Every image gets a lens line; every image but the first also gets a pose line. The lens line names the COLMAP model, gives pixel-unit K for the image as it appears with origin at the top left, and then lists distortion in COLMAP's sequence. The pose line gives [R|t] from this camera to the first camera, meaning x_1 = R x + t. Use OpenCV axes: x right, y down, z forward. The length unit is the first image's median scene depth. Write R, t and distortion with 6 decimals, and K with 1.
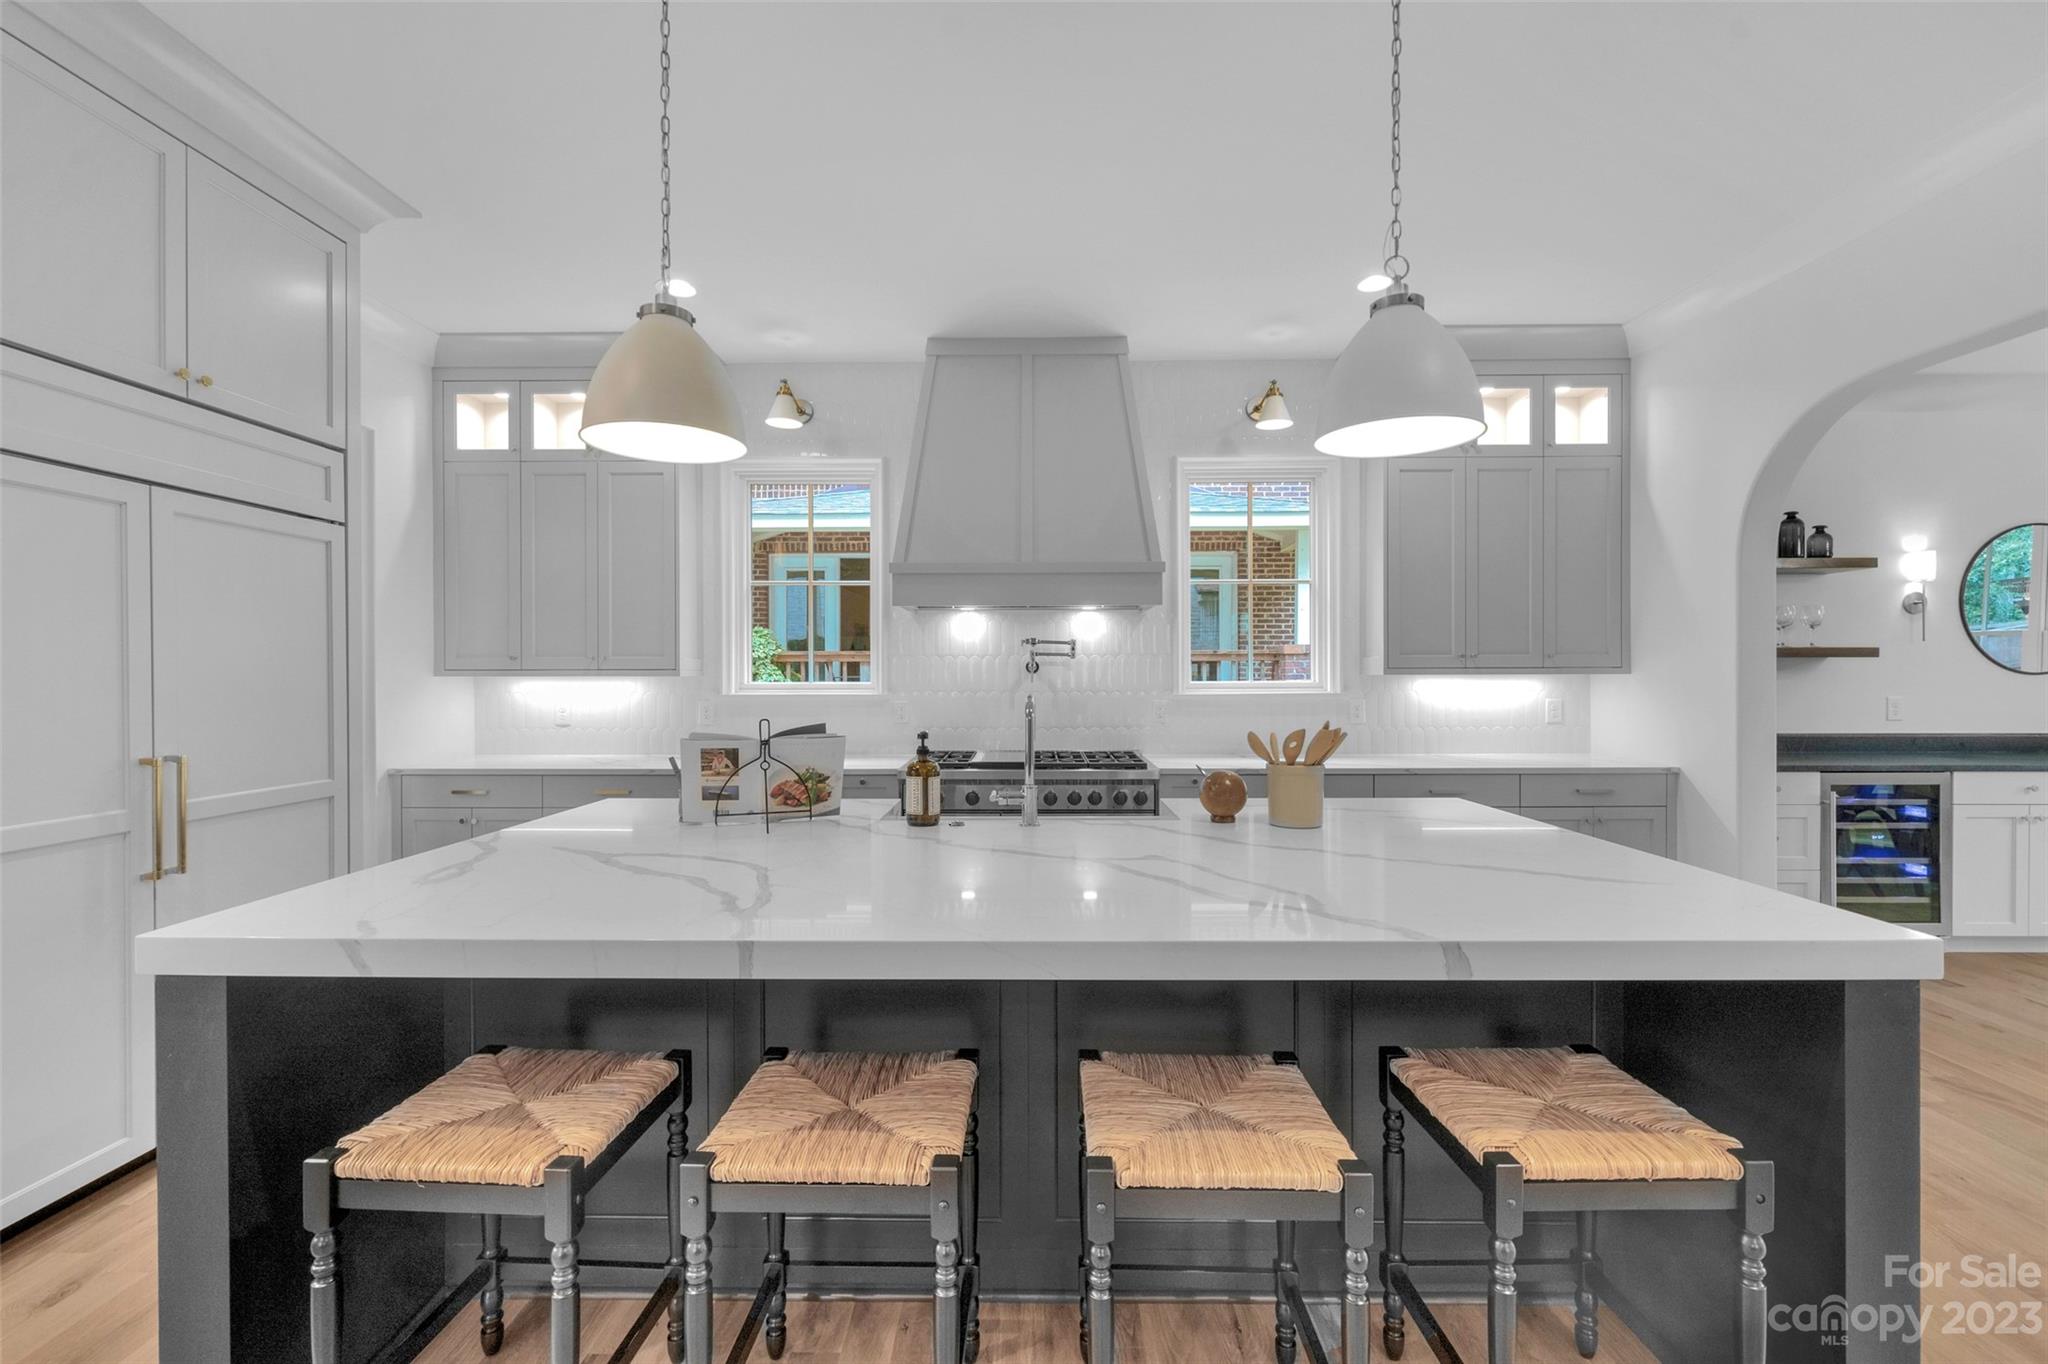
lens RADIAL K [[911.5, 0, 1025.9], [0, 911.5, 677.8], [0, 0, 1]] dist [0.003132, 0.001280]
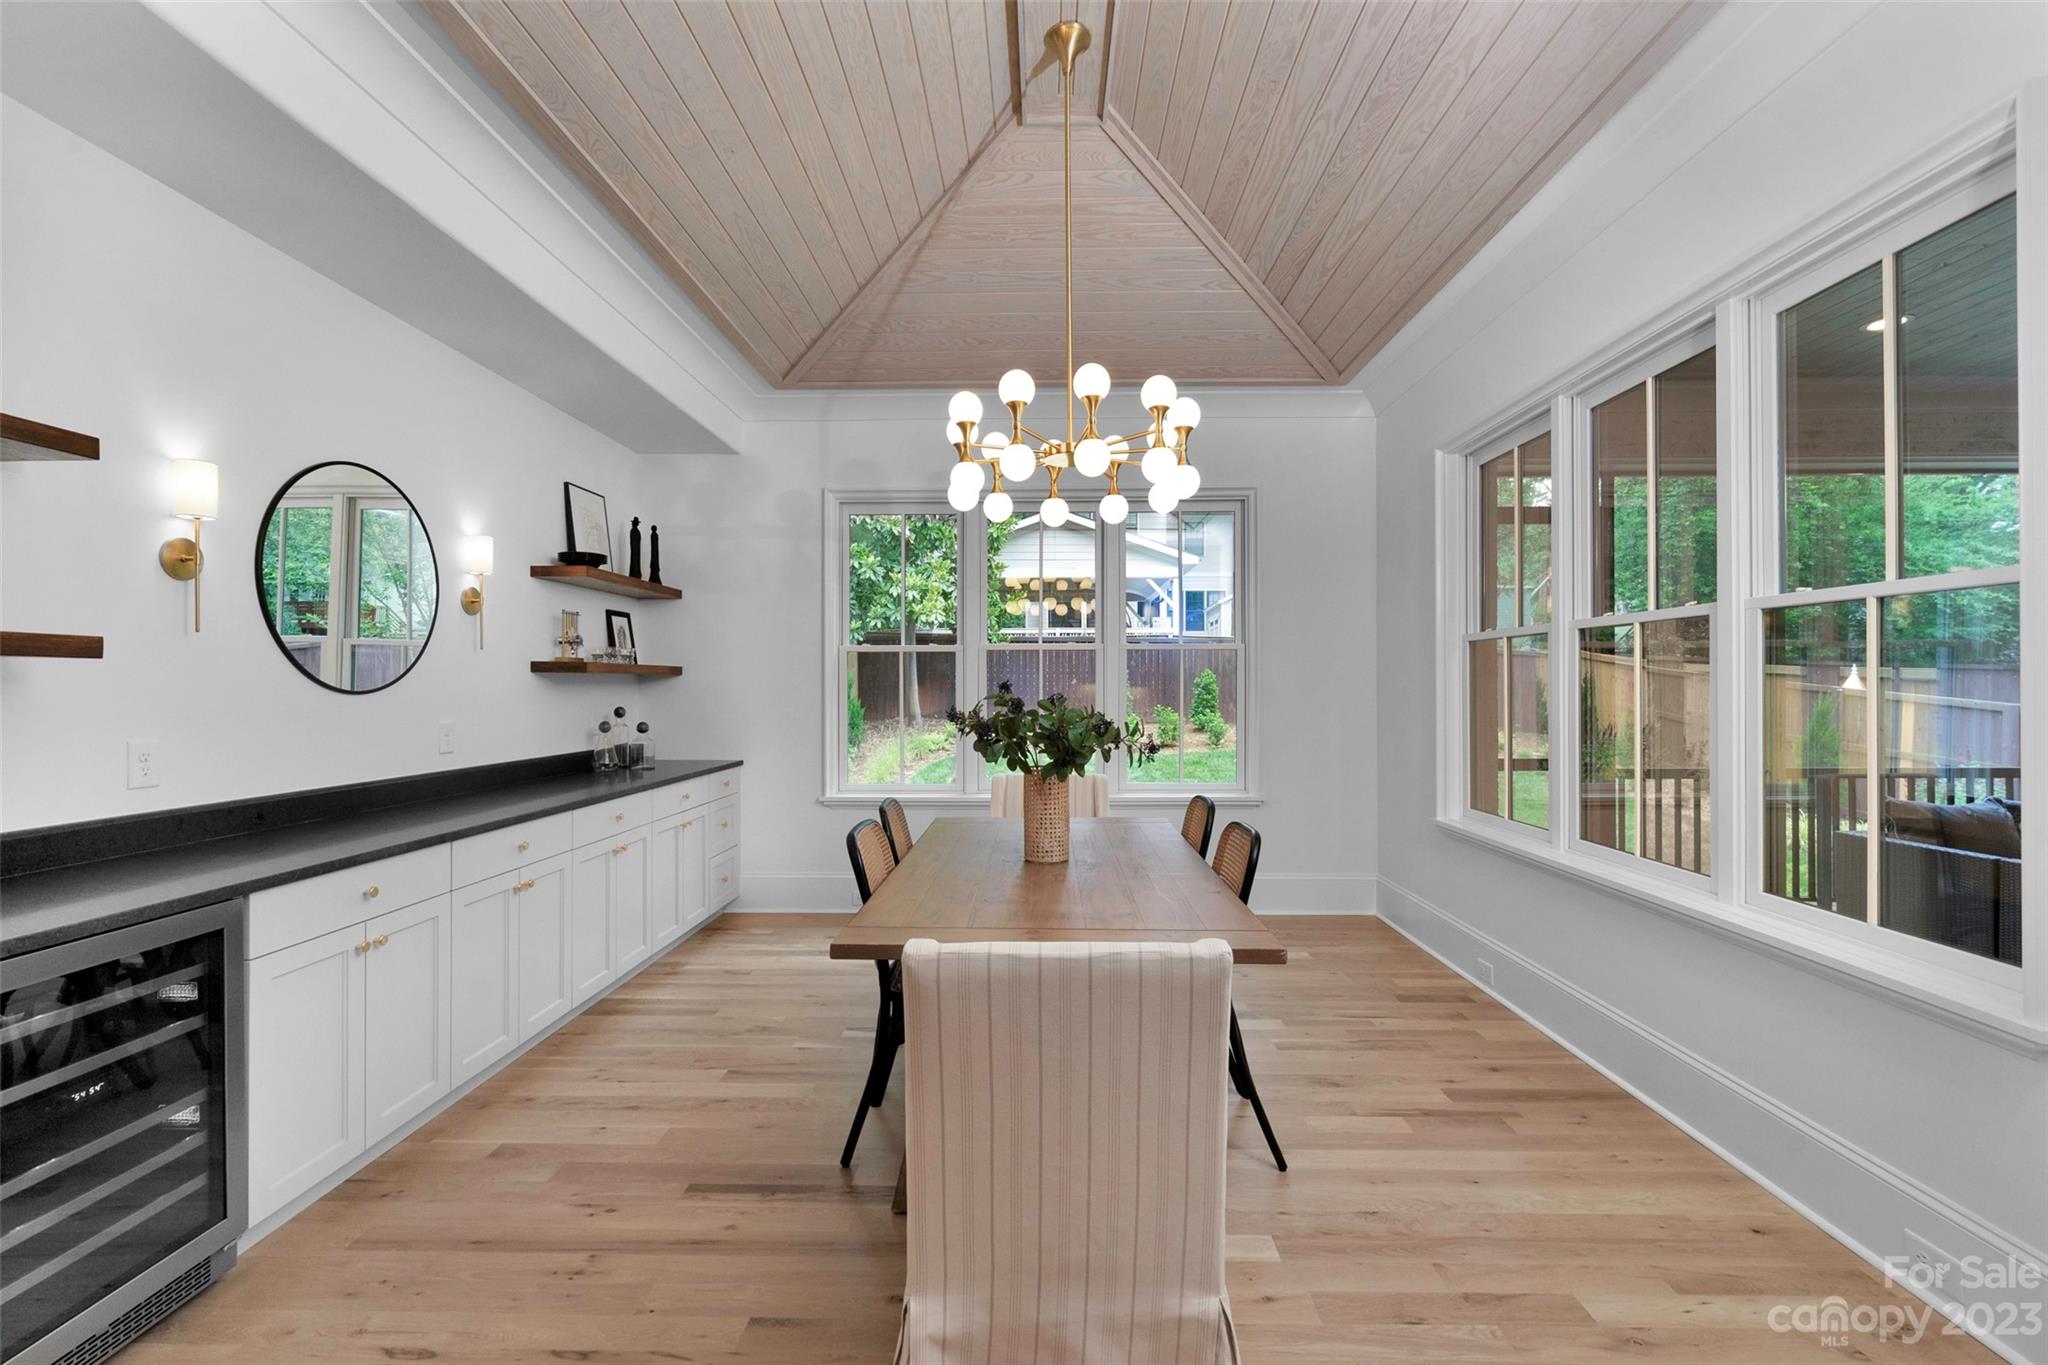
lens RADIAL K [[853.7, 0, 1028.5], [0, 853.7, 670.2], [0, 0, 1]] dist [-0.012312, -0.000327]
pose [[-0.012408, 0.011617, 0.999856, 0.530967], [-0.004101, 0.999924, -0.011669, -0.019386], [-0.999915, -0.004246, -0.012360, 0.566774]]
